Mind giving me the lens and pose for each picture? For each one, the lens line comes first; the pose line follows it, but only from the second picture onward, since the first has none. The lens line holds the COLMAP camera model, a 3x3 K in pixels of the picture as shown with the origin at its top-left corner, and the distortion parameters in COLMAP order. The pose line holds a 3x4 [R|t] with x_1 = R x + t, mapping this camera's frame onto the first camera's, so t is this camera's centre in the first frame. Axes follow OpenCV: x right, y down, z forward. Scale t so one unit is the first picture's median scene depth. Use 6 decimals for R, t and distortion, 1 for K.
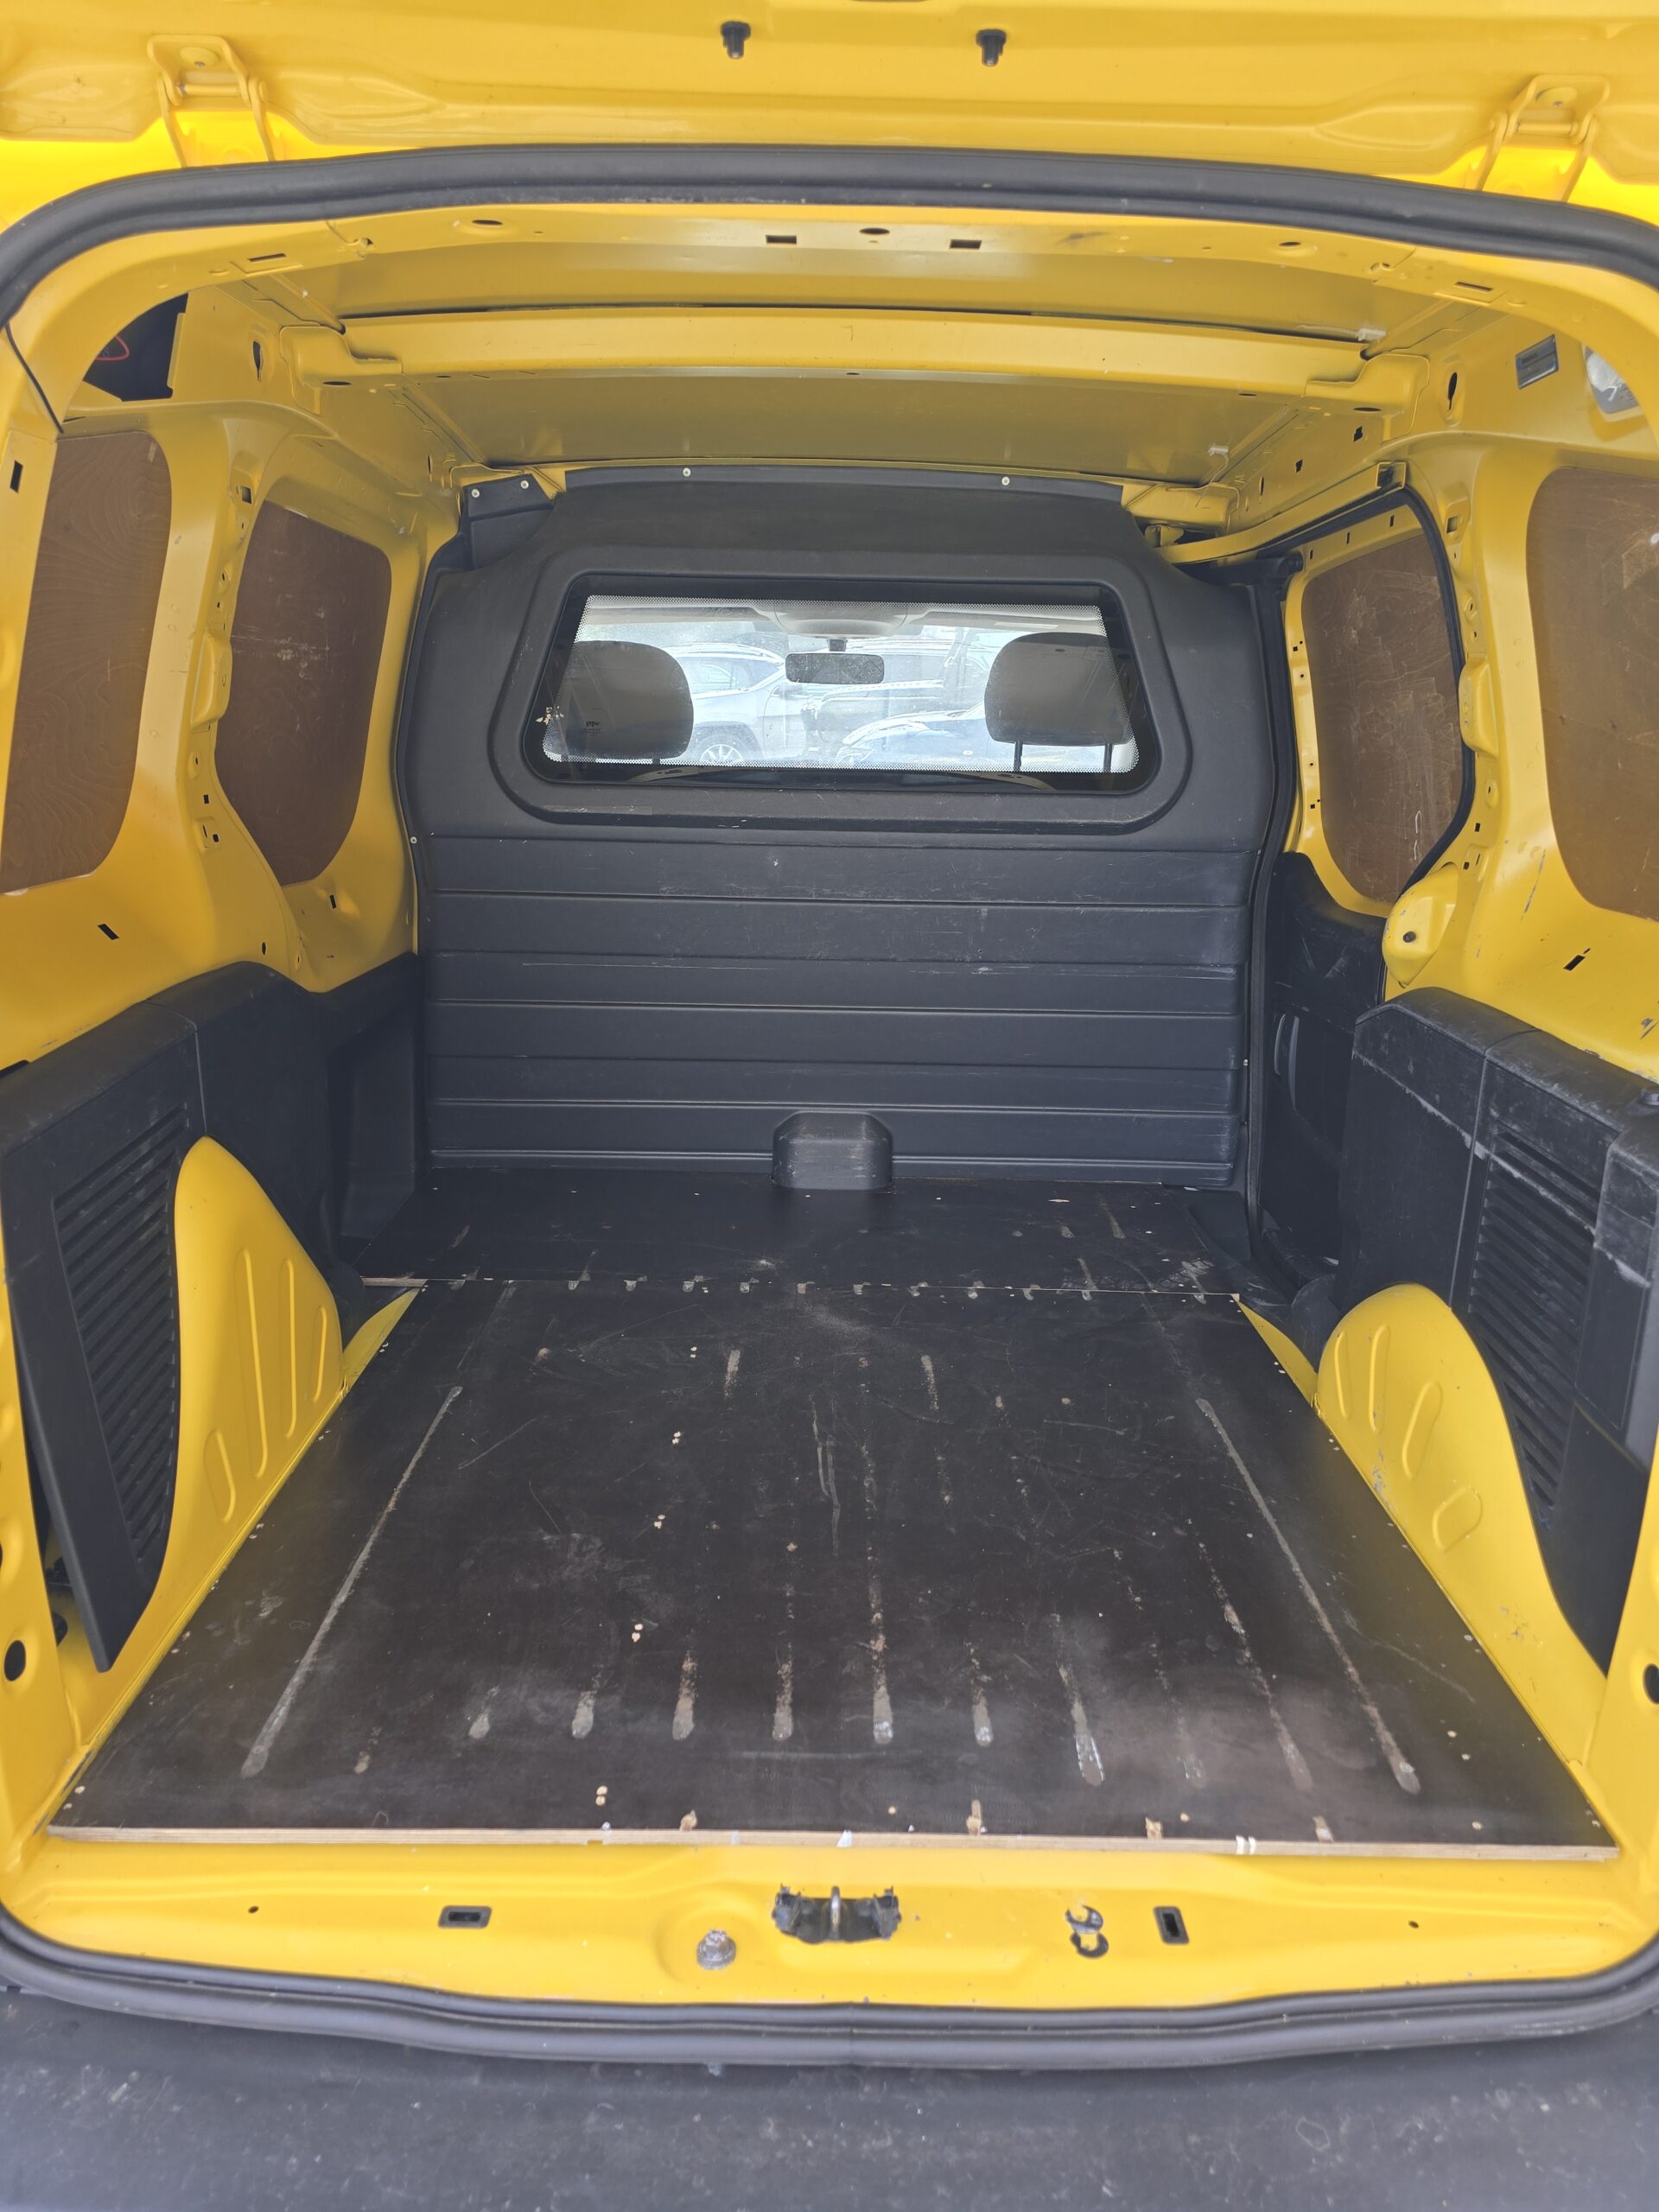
lens RADIAL K [[1495.4, 0, 829.8], [0, 1495.4, 1106.6], [0, 0, 1]] dist [0.042750, -0.032649]
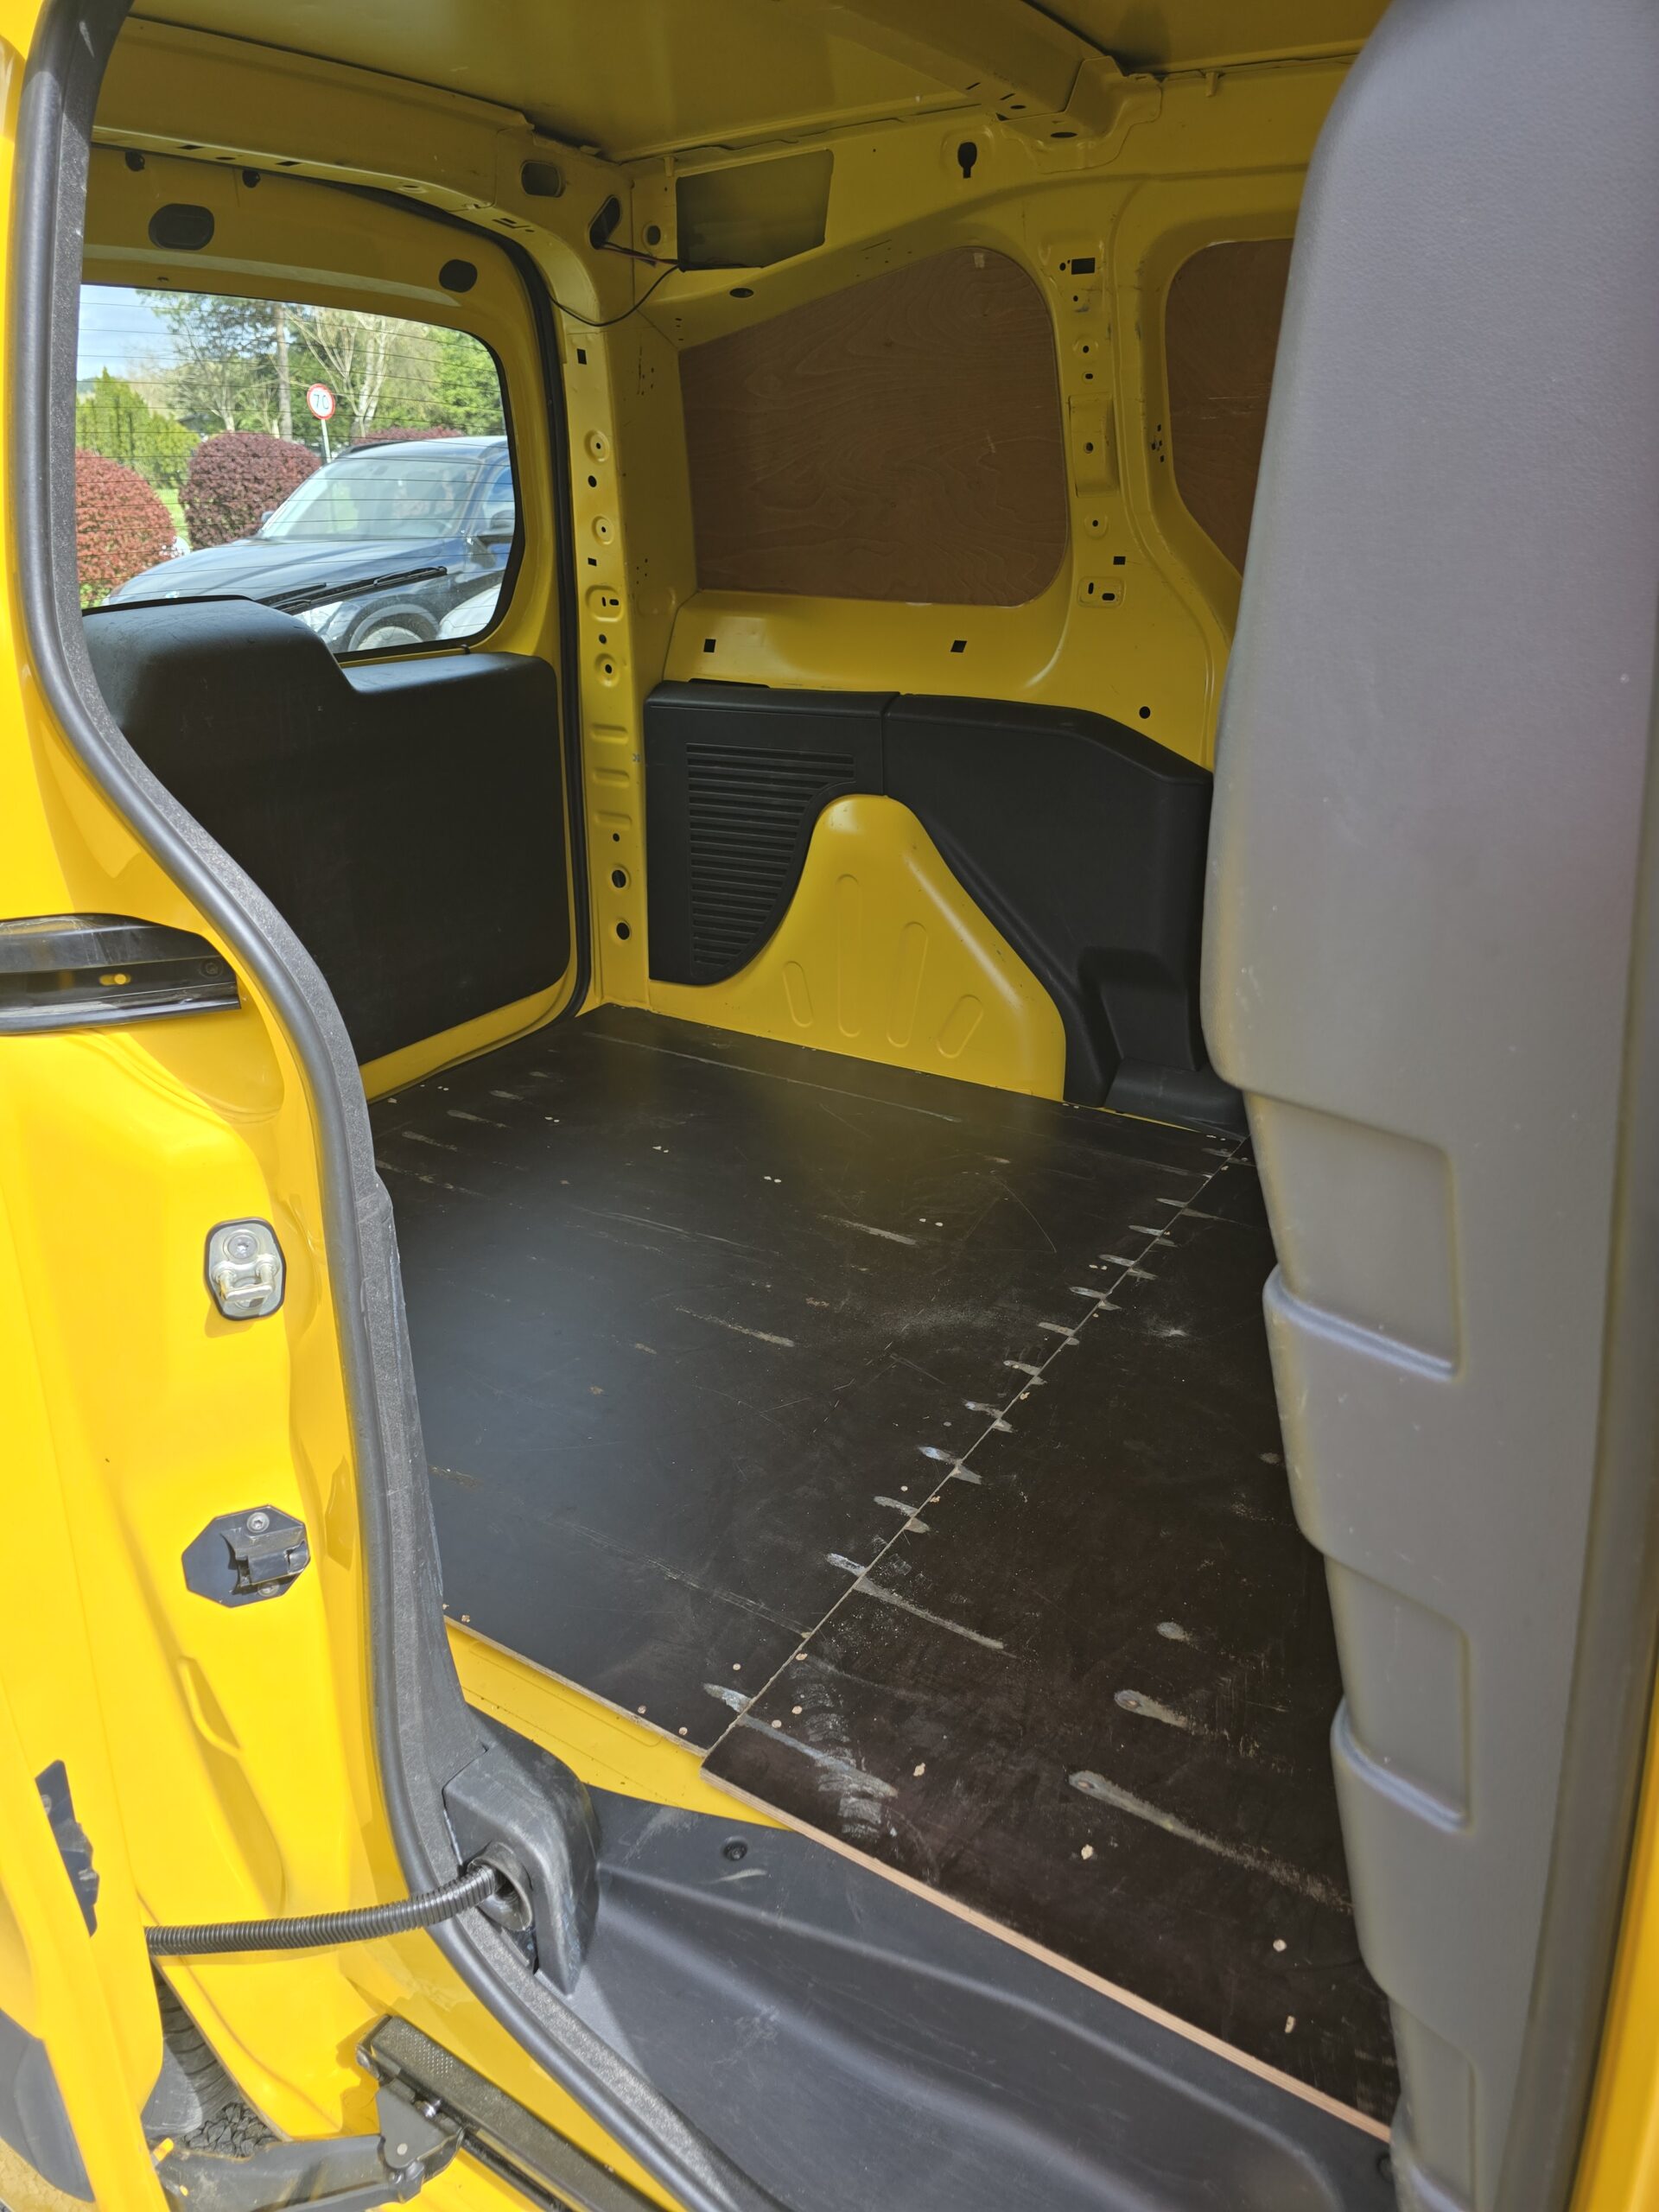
lens RADIAL K [[1495.4, 0, 828.4], [0, 1495.4, 1105.2], [0, 0, 1]] dist [0.042750, -0.032649]
pose [[-0.545123, 0.319734, -0.774991, 0.592267], [-0.217131, 0.839029, 0.498882, -0.317395], [0.809750, 0.440227, -0.387950, 1.212396]]
